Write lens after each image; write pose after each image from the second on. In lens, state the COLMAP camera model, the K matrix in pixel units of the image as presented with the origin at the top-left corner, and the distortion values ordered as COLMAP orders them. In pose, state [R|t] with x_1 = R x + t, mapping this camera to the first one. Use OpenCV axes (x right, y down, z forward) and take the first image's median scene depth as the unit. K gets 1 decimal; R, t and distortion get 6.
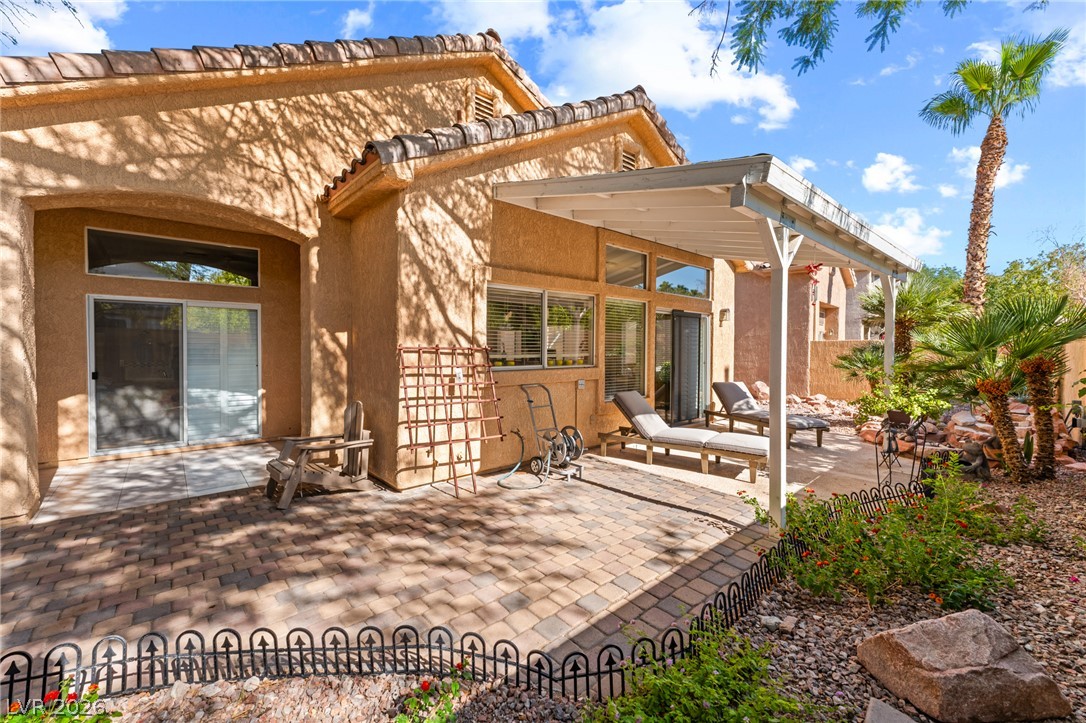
lens RADIAL K [[443.3, 0, 542.1], [0, 443.3, 347.4], [0, 0, 1]] dist [0.002332, 0.000427]
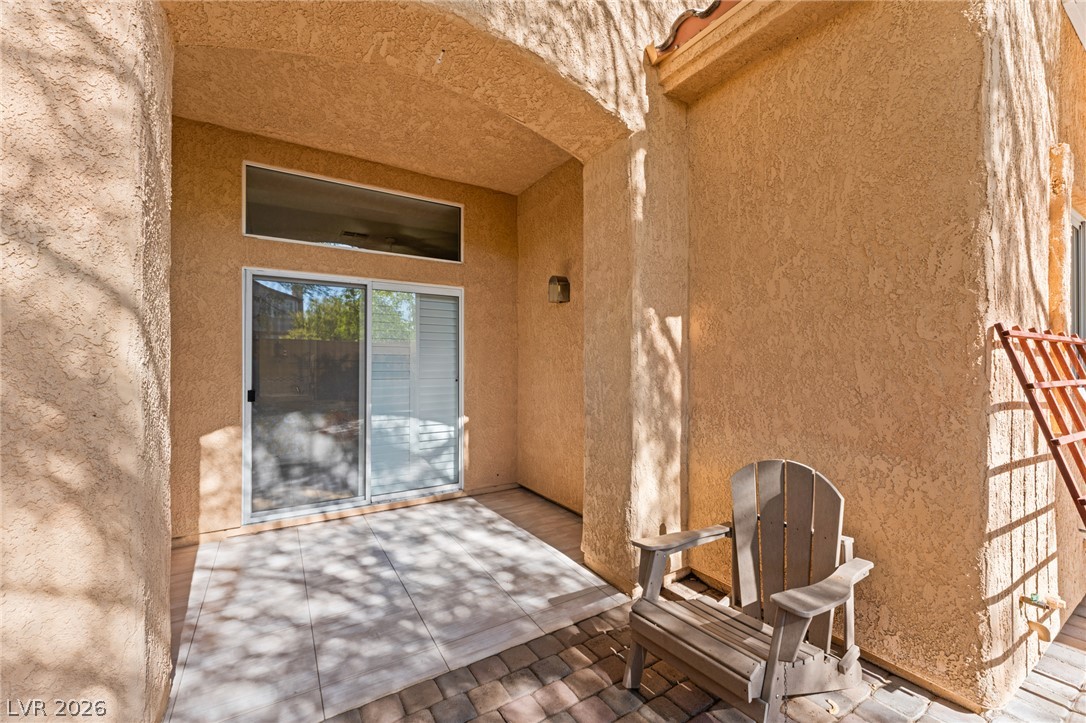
lens RADIAL K [[443.3, 0, 542.1], [0, 443.3, 347.4], [0, 0, 1]] dist [0.002332, 0.000427]
pose [[0.987487, -0.009993, -0.157383, -0.533392], [0.004681, 0.999408, -0.034086, 0.018856], [0.157630, 0.032923, 0.986949, 0.472187]]
